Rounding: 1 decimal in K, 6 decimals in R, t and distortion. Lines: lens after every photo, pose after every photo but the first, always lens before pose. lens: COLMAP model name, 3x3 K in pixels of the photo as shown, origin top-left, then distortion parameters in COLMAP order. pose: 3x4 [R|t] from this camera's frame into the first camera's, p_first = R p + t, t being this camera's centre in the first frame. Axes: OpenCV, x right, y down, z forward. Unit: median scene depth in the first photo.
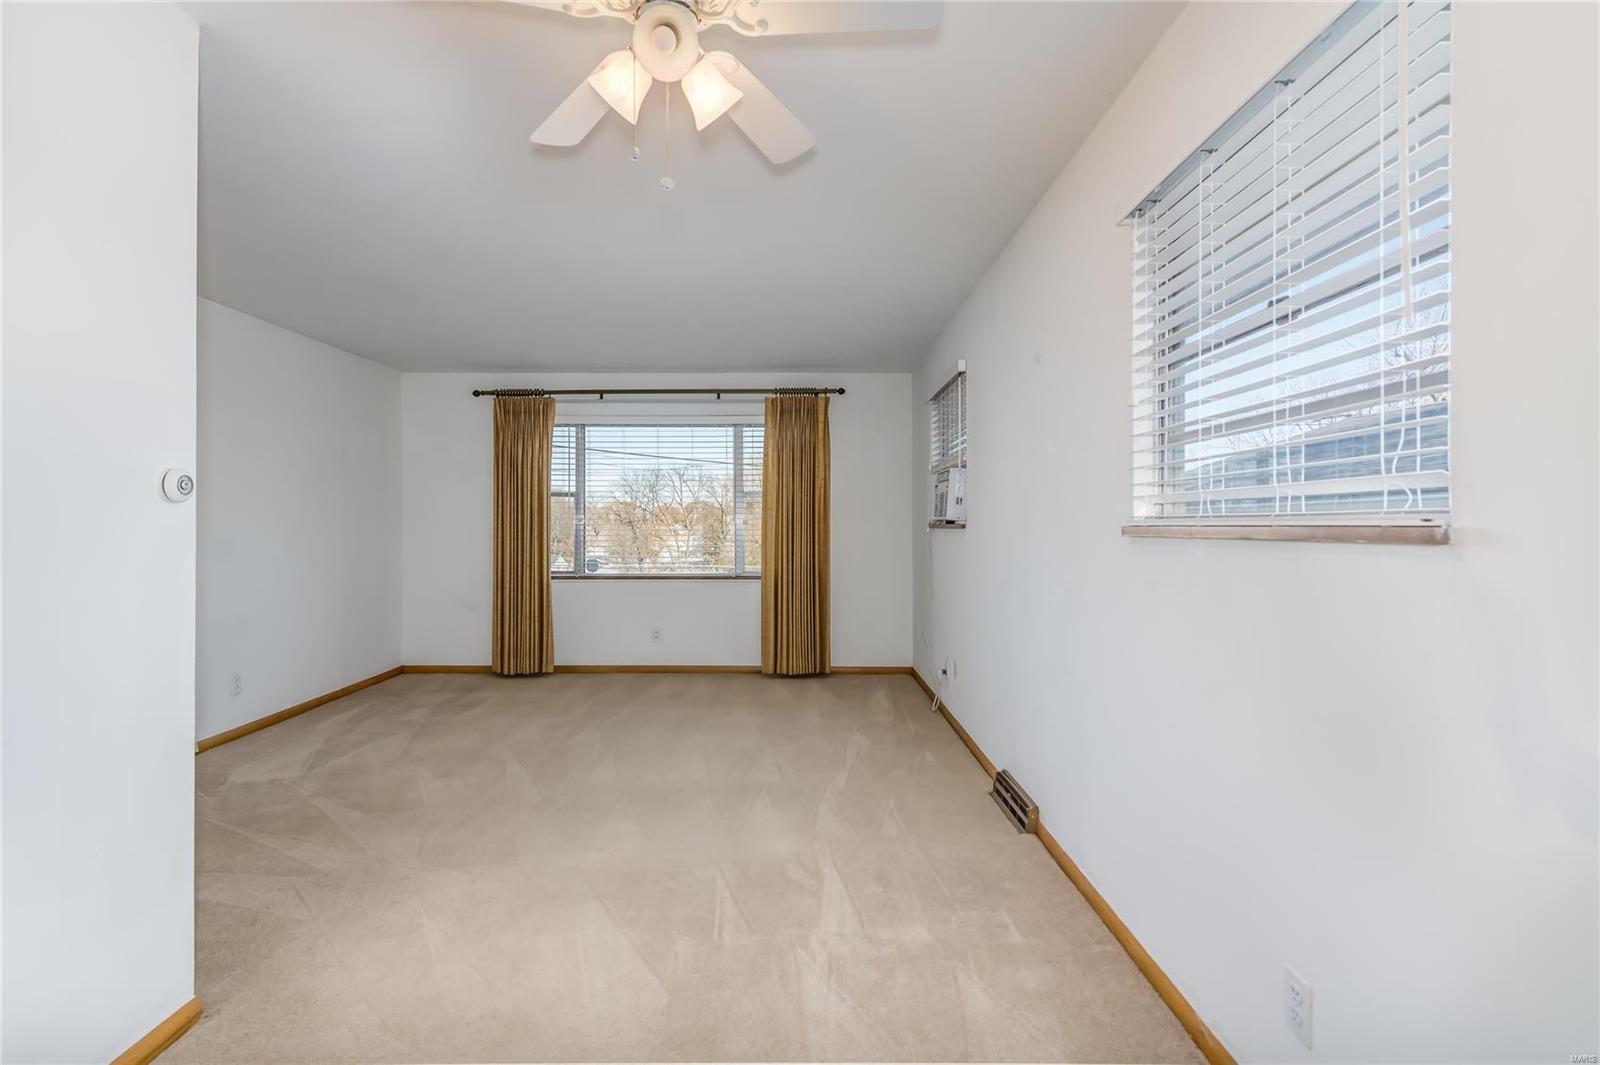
lens RADIAL K [[779.4, 0, 796.9], [0, 779.4, 531.2], [0, 0, 1]] dist [0.001572, -0.000009]
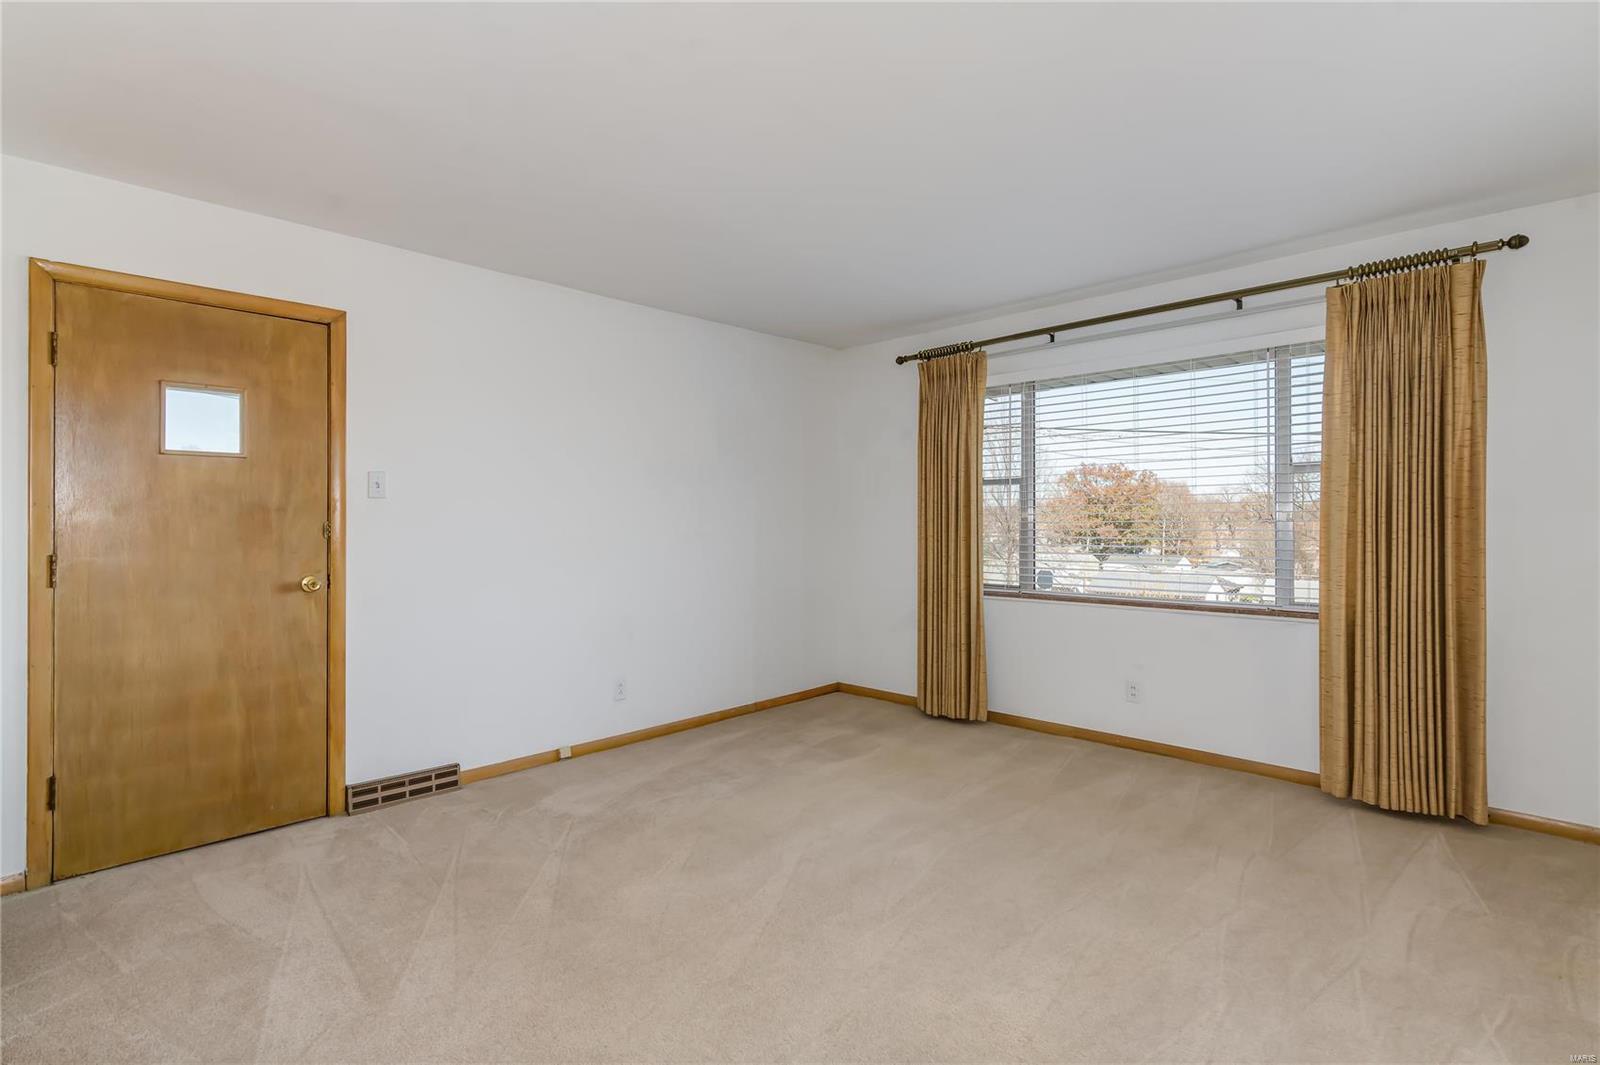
lens RADIAL K [[774.3, 0, 798.3], [0, 774.3, 526.5], [0, 0, 1]] dist [0.009890, -0.002489]
pose [[0.713250, 0.001124, -0.700909, 0.077644], [-0.003790, 0.999990, -0.002252, -0.001979], [0.700900, 0.004263, 0.713247, 0.349423]]
